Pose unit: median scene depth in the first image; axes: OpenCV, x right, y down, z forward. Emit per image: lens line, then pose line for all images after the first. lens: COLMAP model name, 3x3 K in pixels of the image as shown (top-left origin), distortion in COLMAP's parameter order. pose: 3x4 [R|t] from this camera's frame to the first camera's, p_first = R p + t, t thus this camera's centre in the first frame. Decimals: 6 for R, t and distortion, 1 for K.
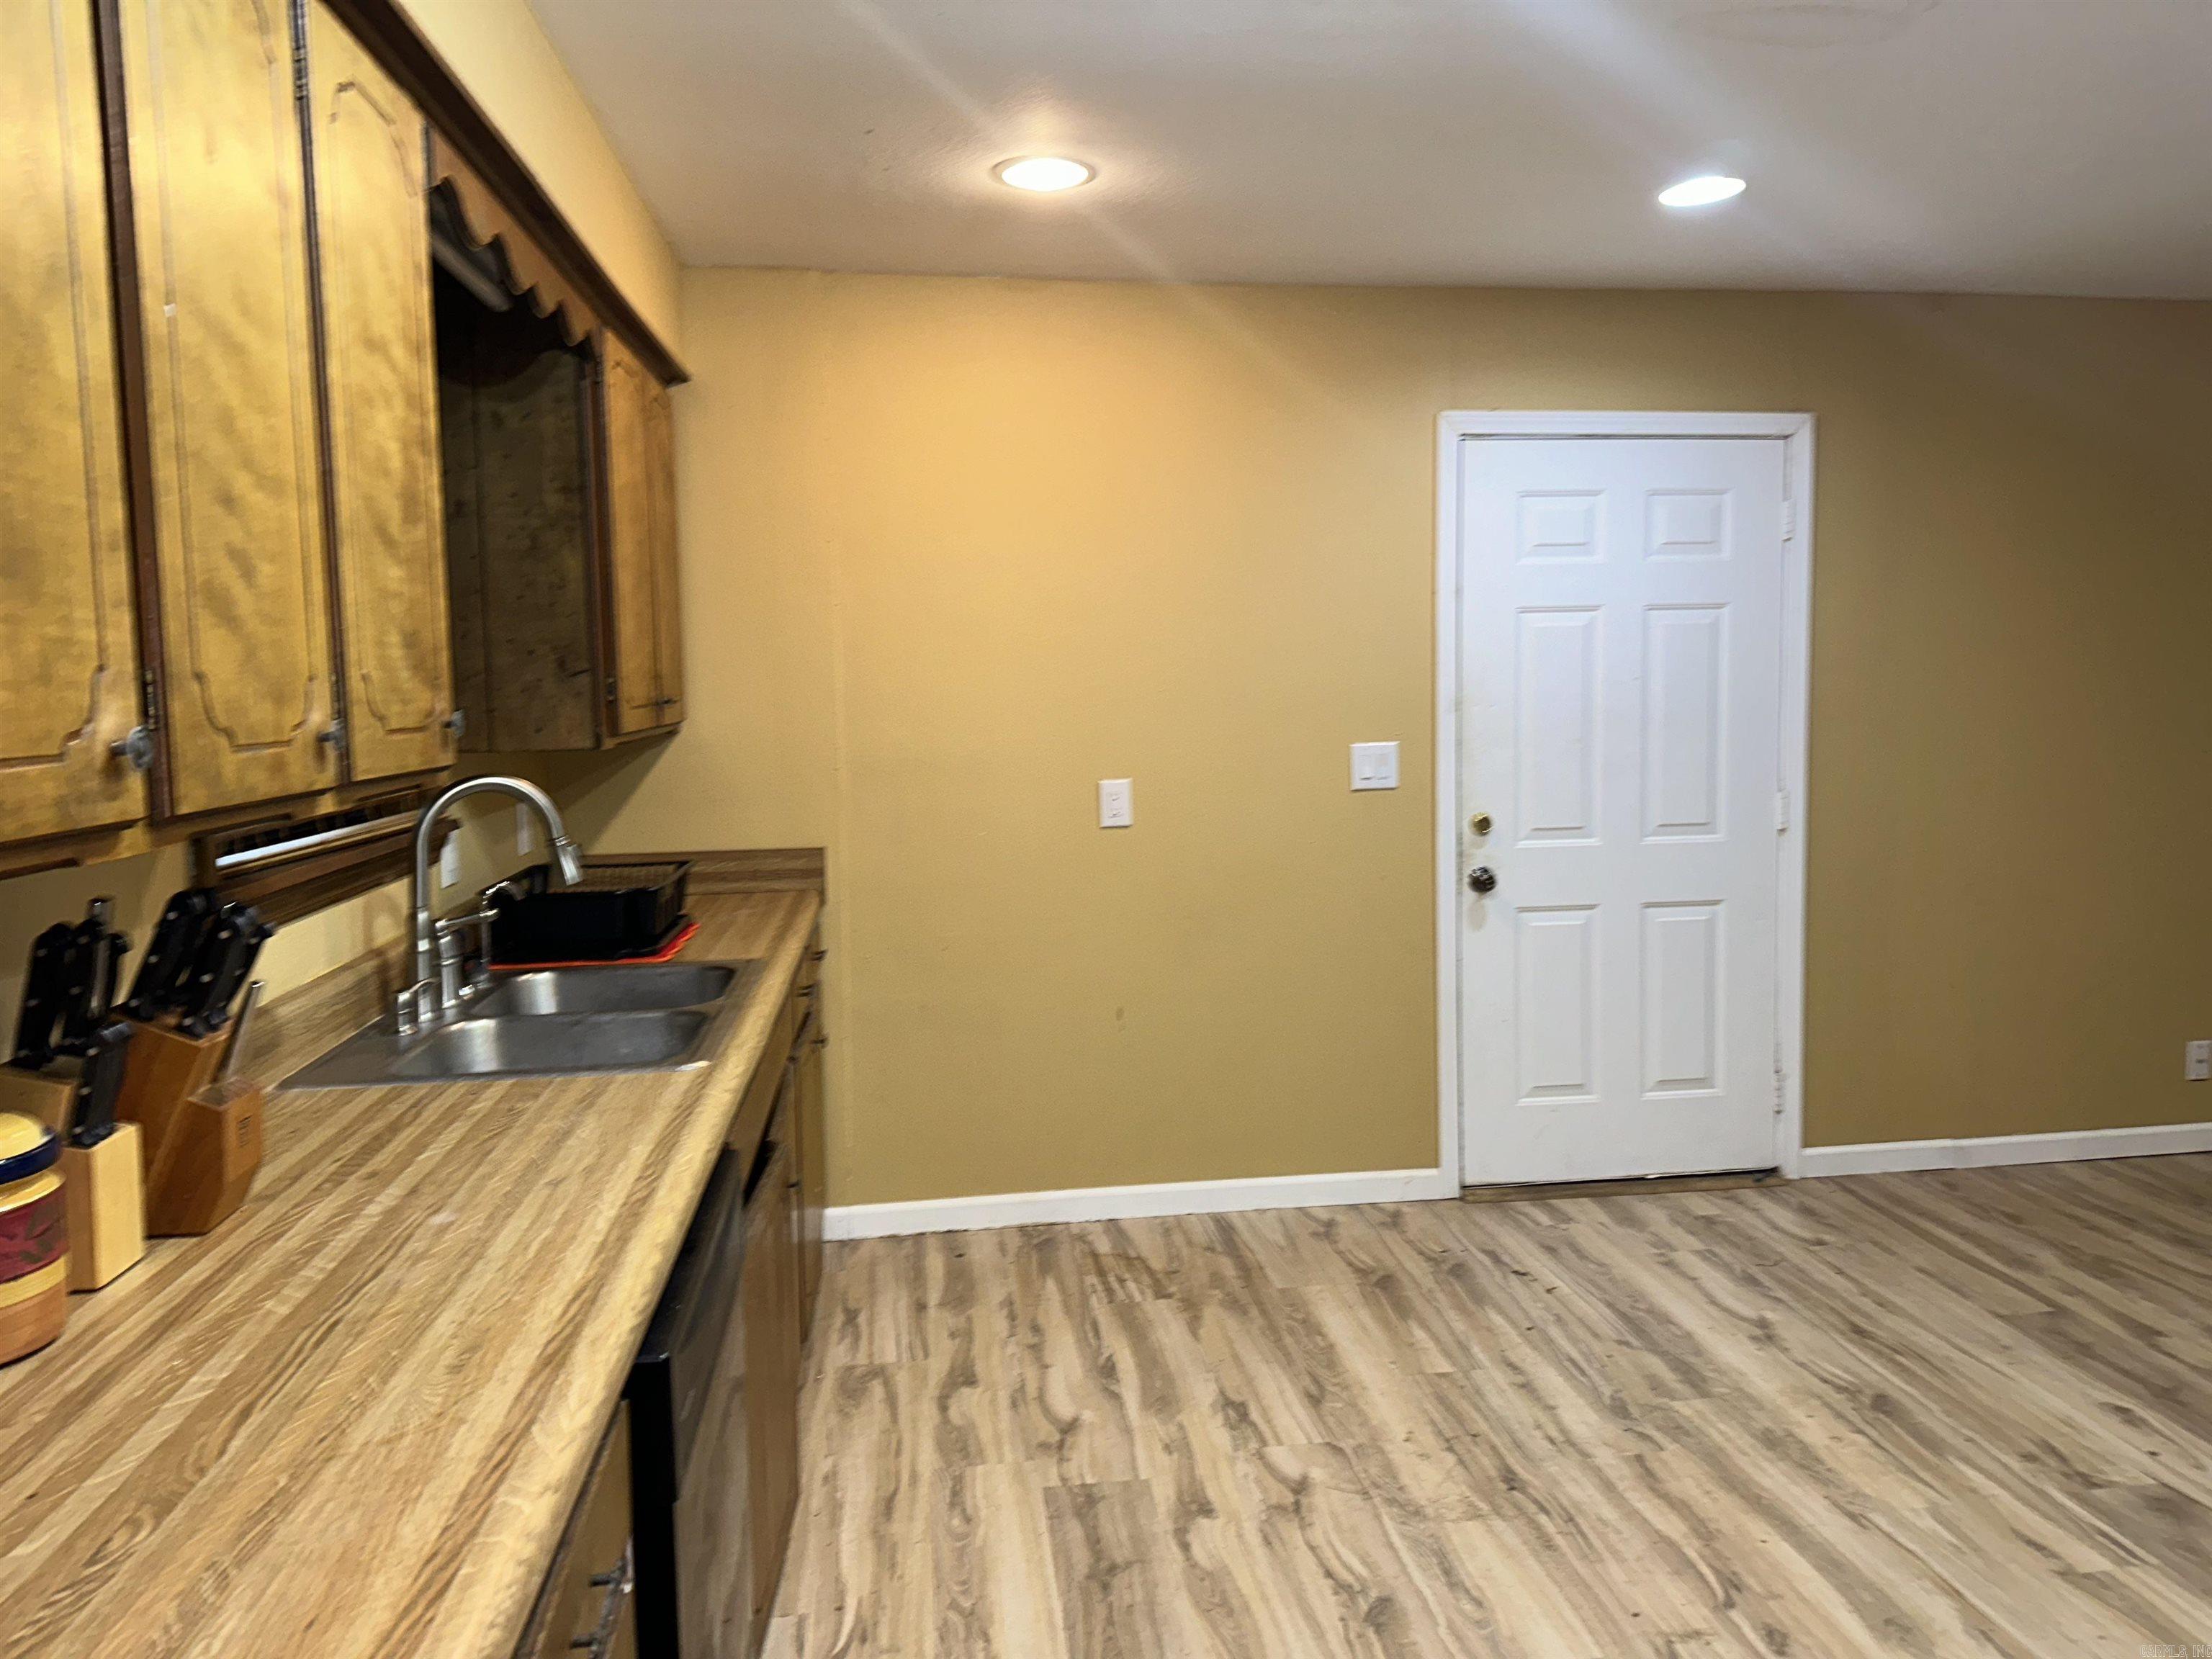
lens RADIAL K [[1544.1, 0, 1125.8], [0, 1544.1, 849.3], [0, 0, 1]] dist [0.008000, -0.006352]
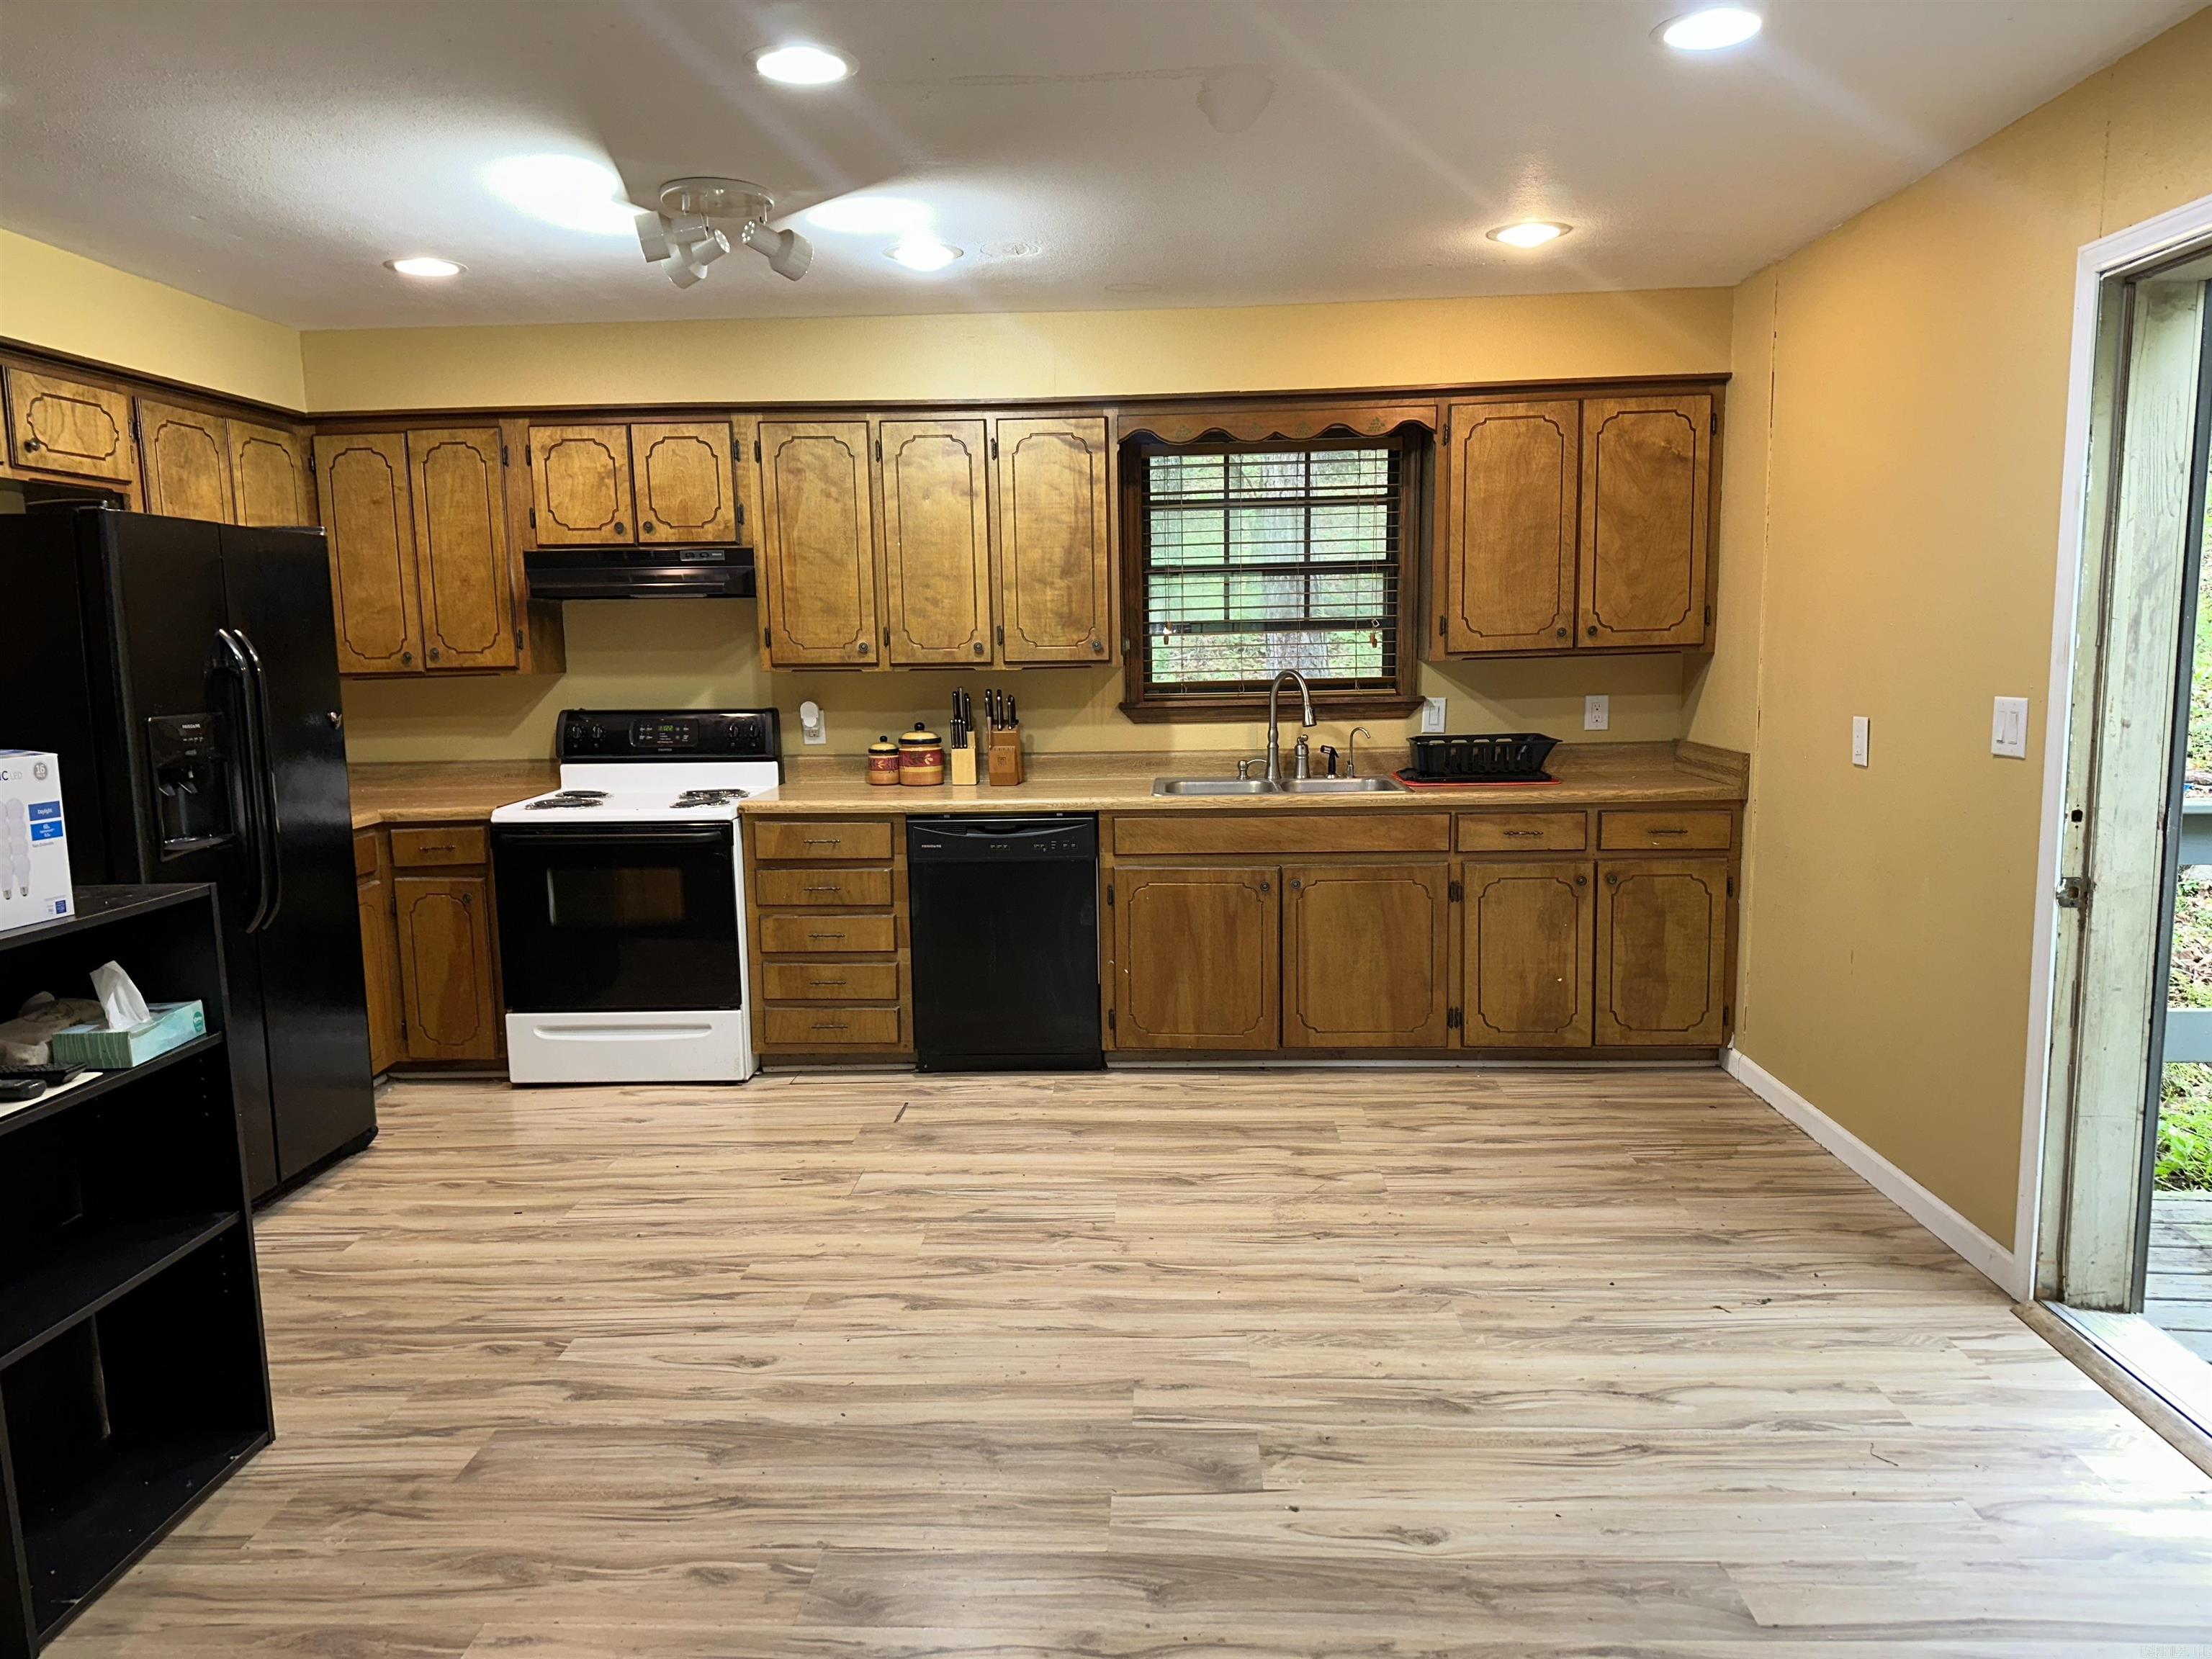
lens RADIAL K [[1544.1, 0, 1125.8], [0, 1544.1, 849.3], [0, 0, 1]] dist [0.008000, -0.006352]
pose [[-0.170256, 0.153861, -0.973314, 1.387731], [-0.102723, 0.979582, 0.172820, -0.112298], [0.980031, 0.129405, -0.150975, 0.912348]]
